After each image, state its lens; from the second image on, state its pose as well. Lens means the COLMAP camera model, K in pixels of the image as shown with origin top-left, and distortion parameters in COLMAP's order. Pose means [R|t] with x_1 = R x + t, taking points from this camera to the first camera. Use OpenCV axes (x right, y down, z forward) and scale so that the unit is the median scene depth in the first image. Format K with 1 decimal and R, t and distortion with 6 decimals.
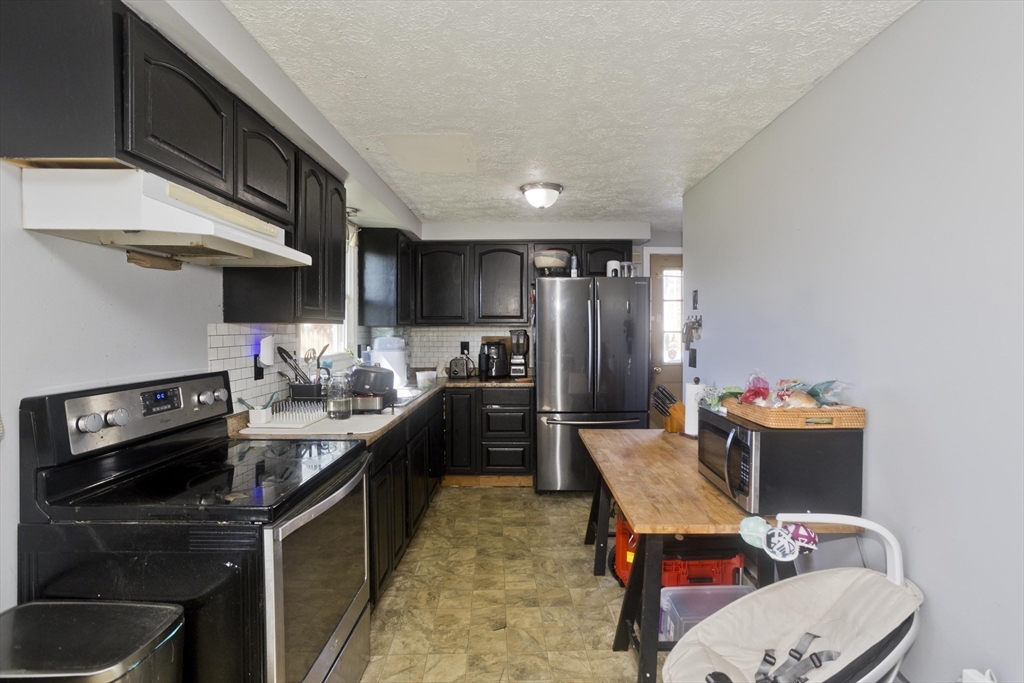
lens RADIAL K [[489.0, 0, 517.8], [0, 489.0, 335.9], [0, 0, 1]] dist [-0.049531, 0.028914]
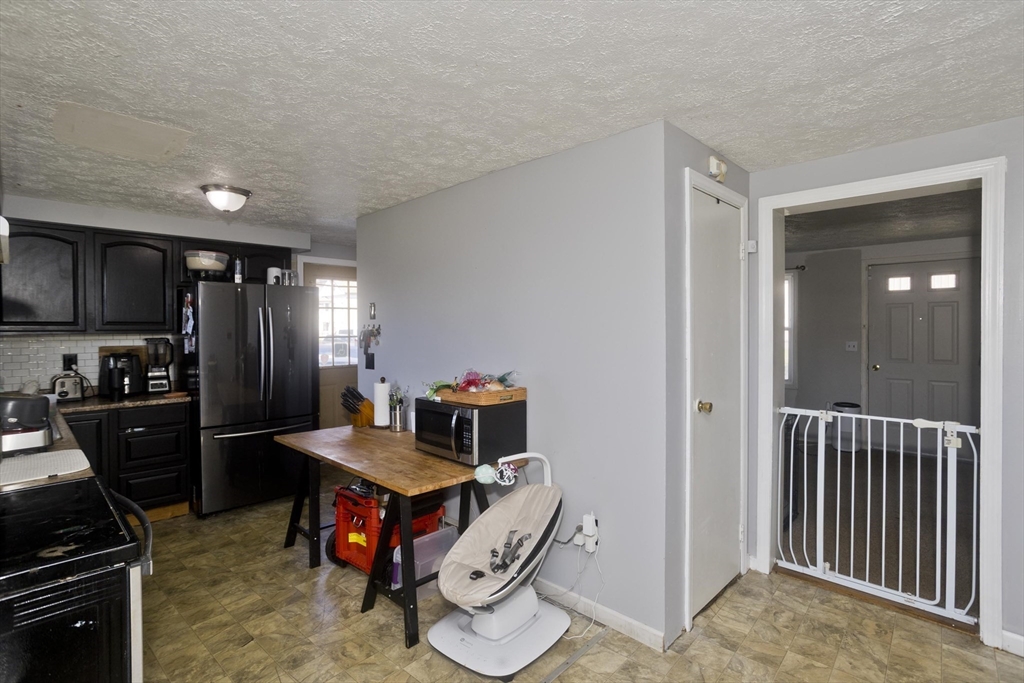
lens RADIAL K [[489.0, 0, 517.8], [0, 489.0, 335.9], [0, 0, 1]] dist [-0.049531, 0.028914]
pose [[0.693535, -0.012460, 0.720315, -0.240308], [0.014470, 0.999890, 0.003363, -0.013988], [-0.720278, 0.008091, 0.693639, -0.062053]]
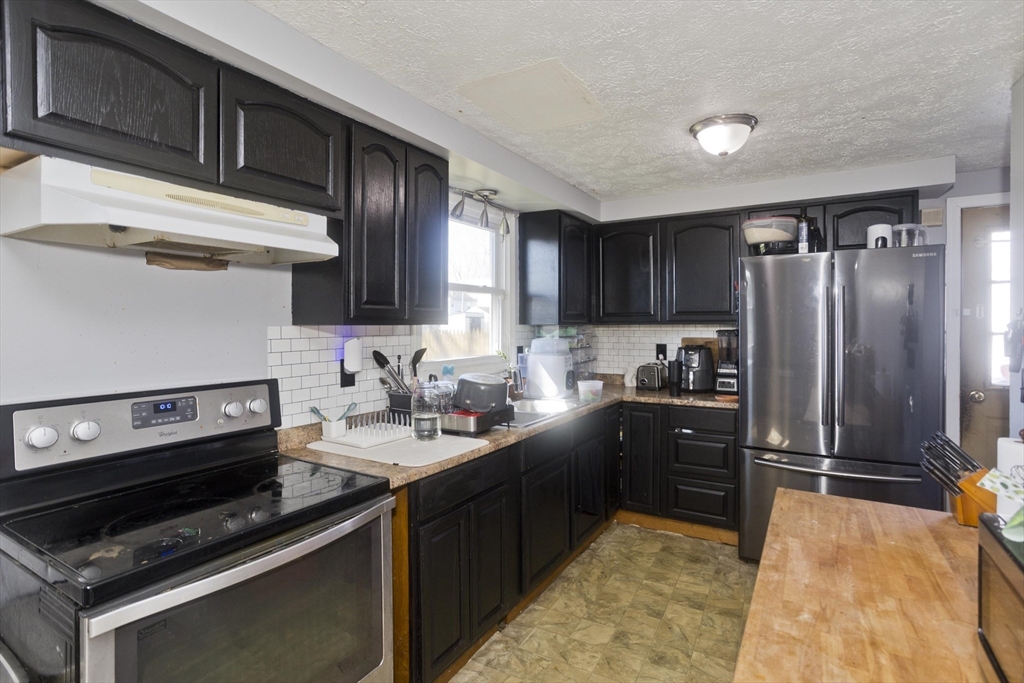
lens RADIAL K [[502.2, 0, 512.7], [0, 502.2, 325.8], [0, 0, 1]] dist [-0.055000, 0.035982]
pose [[0.858767, 0.000974, -0.512365, 0.153688], [-0.006746, 0.999933, -0.009405, -0.012701], [0.512321, 0.011533, 0.858716, 0.254155]]
